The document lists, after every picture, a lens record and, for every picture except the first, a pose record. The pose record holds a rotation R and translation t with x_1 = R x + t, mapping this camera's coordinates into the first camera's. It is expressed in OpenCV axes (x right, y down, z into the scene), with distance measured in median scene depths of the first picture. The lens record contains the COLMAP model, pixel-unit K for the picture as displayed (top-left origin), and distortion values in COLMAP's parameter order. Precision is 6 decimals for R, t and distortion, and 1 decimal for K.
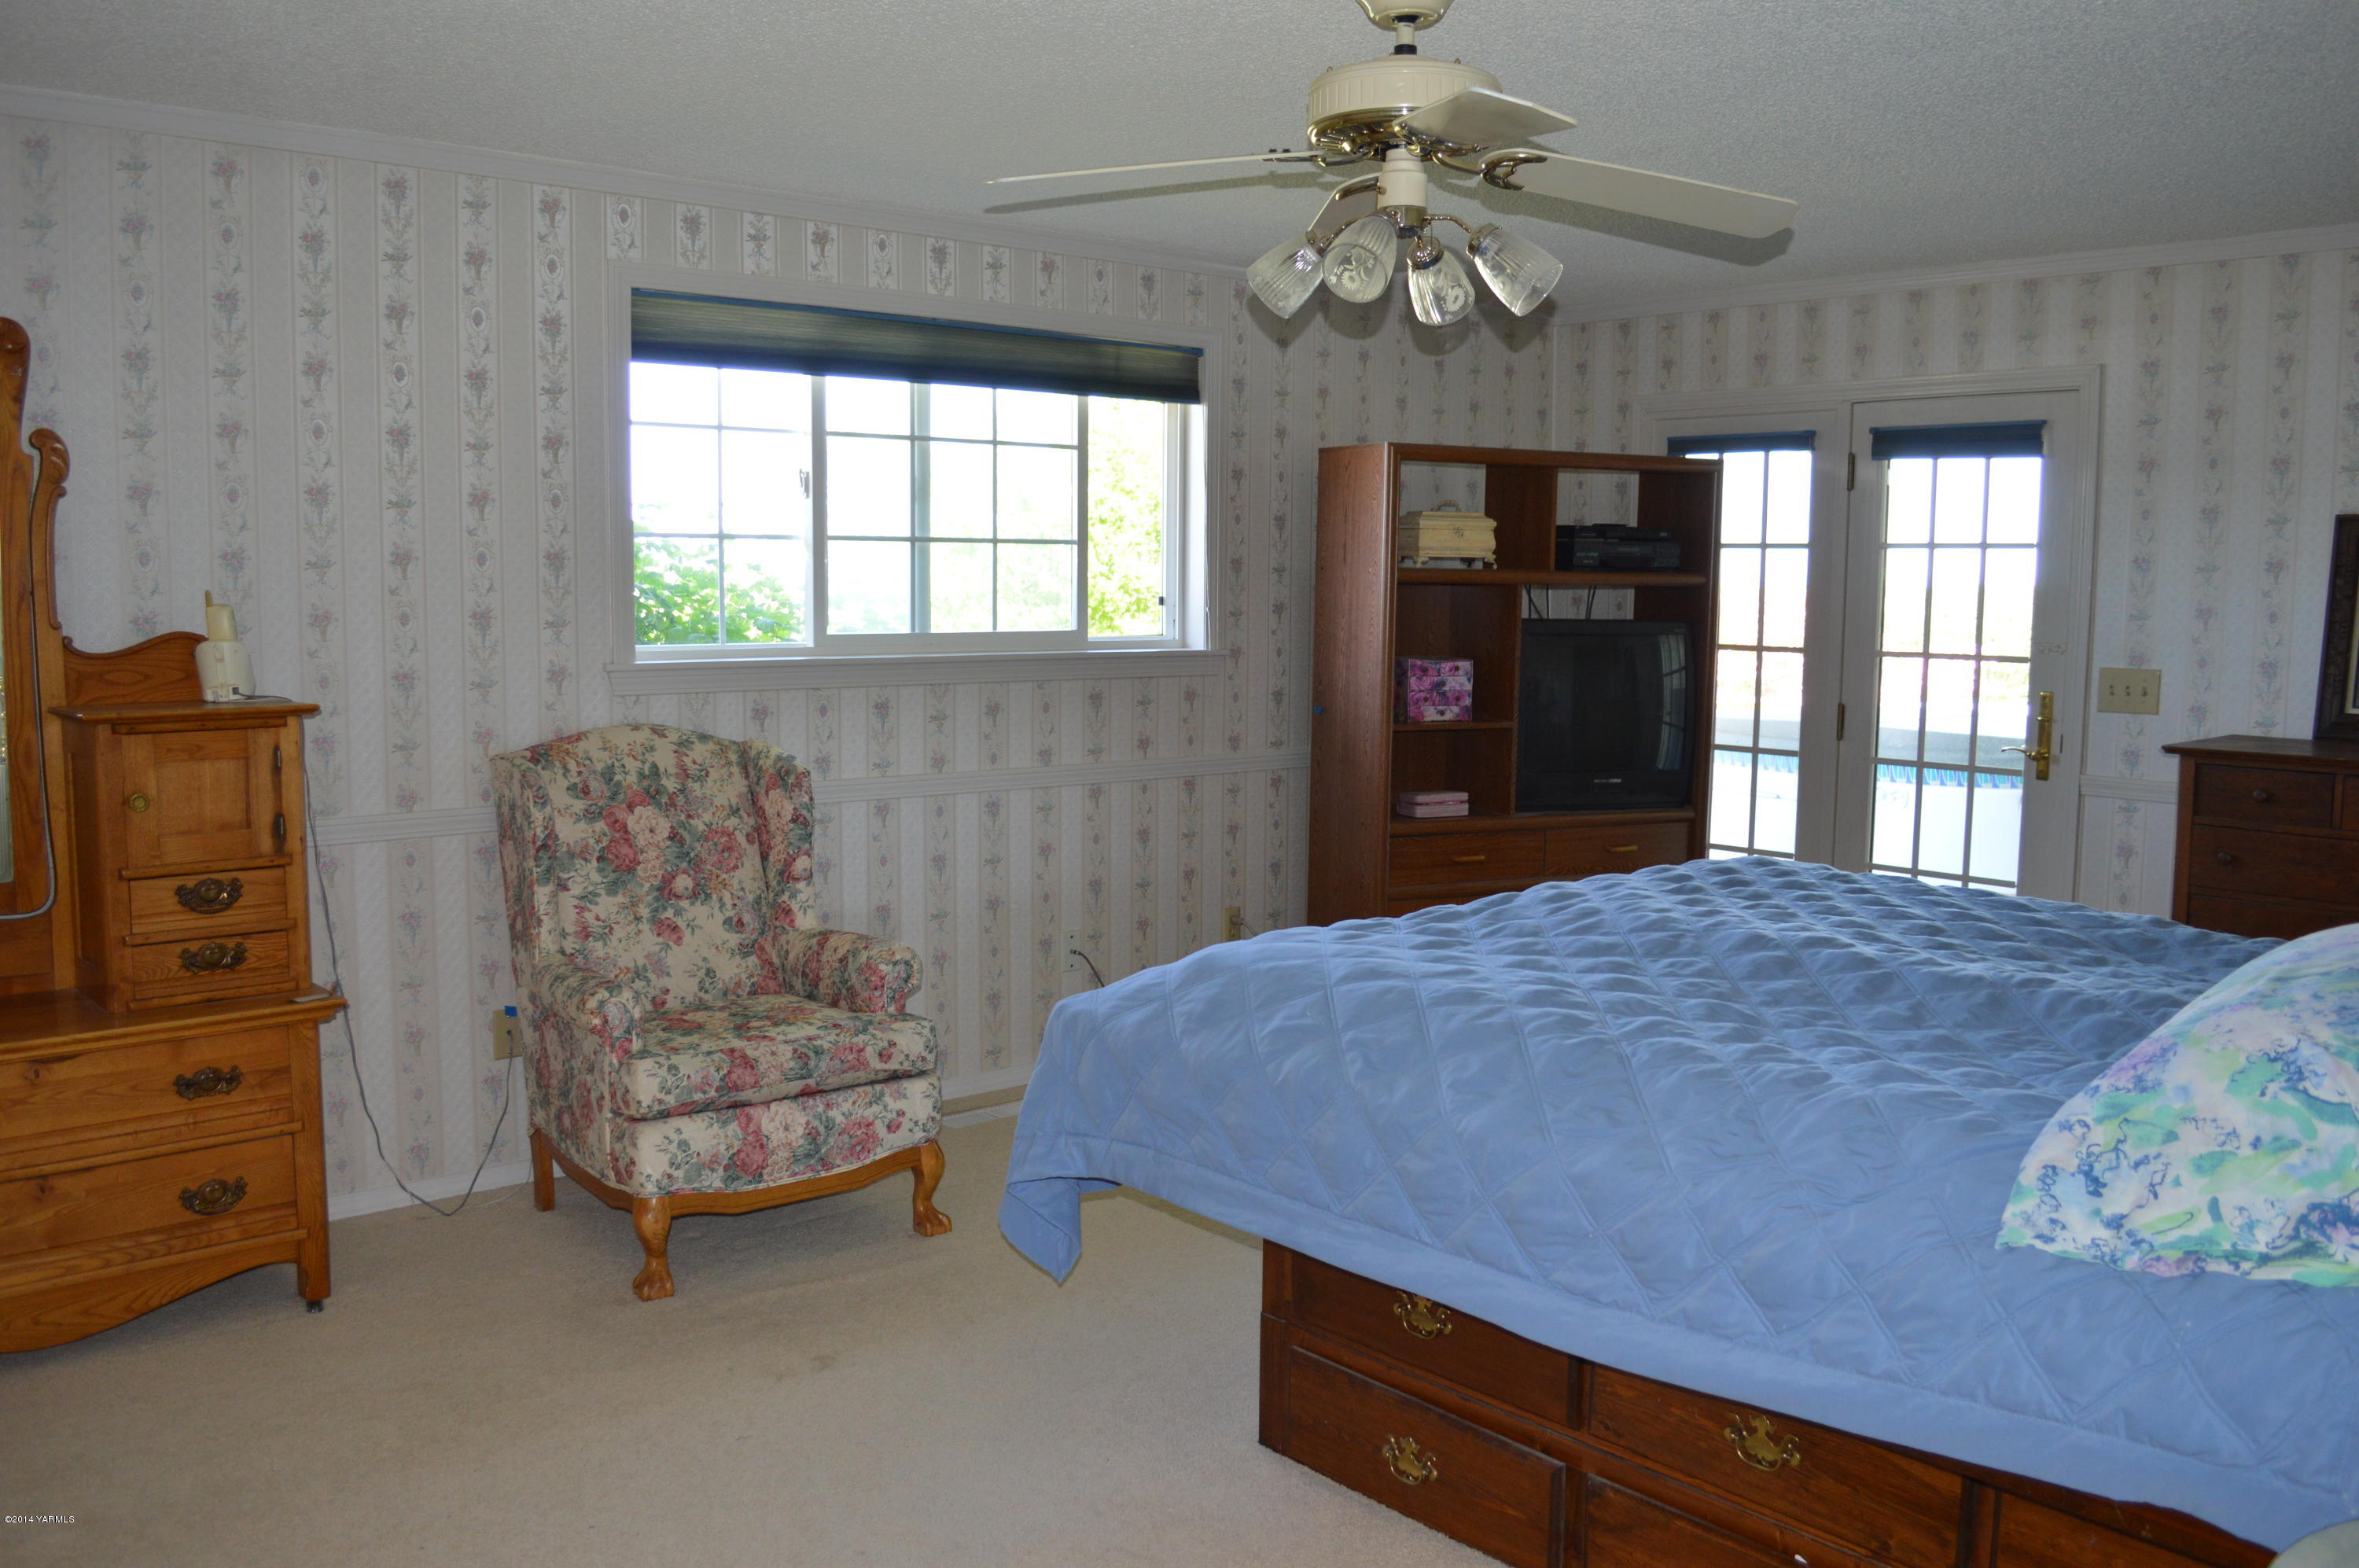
lens RADIAL K [[2052.1, 0, 1179.5], [0, 2052.1, 784.0], [0, 0, 1]] dist [-0.085980, 0.002794]
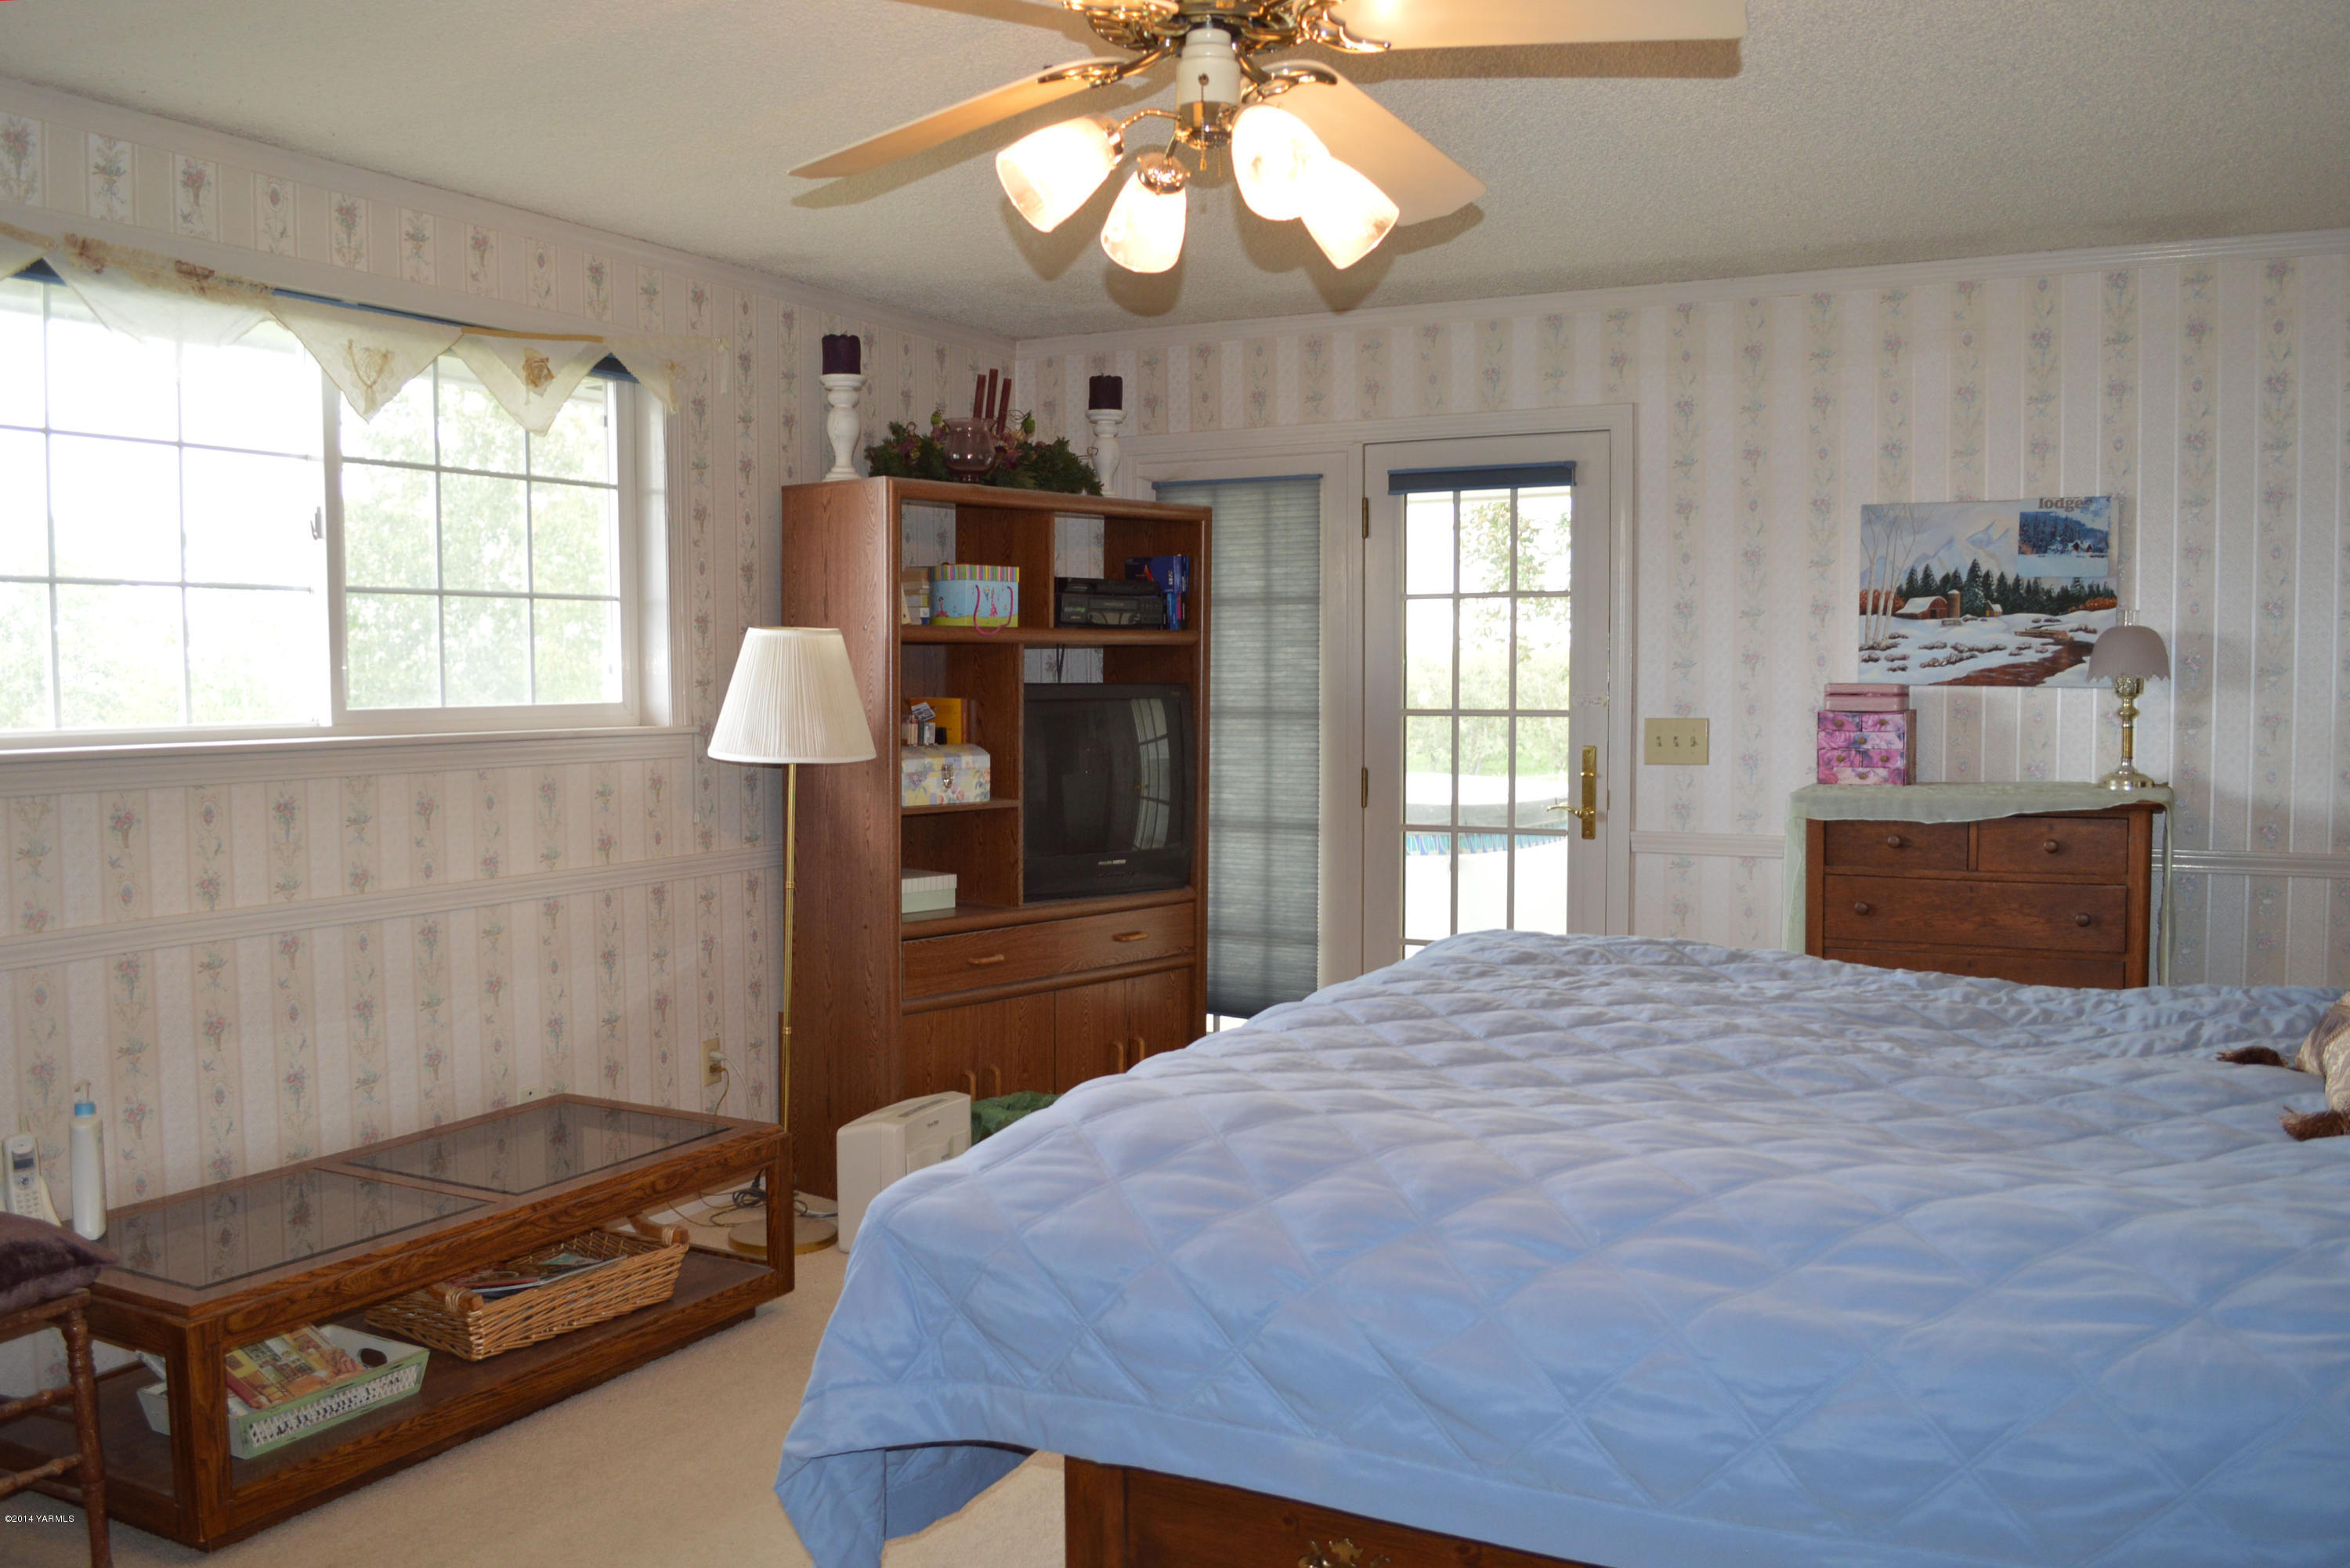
lens RADIAL K [[2044.1, 0, 1175.0], [0, 2044.1, 784.0], [0, 0, 1]] dist [-0.085980, 0.002794]
pose [[0.926266, -0.034153, 0.375319, -0.114221], [0.051821, 0.997968, -0.037077, -0.002385], [-0.373290, 0.053793, 0.926154, 0.189852]]
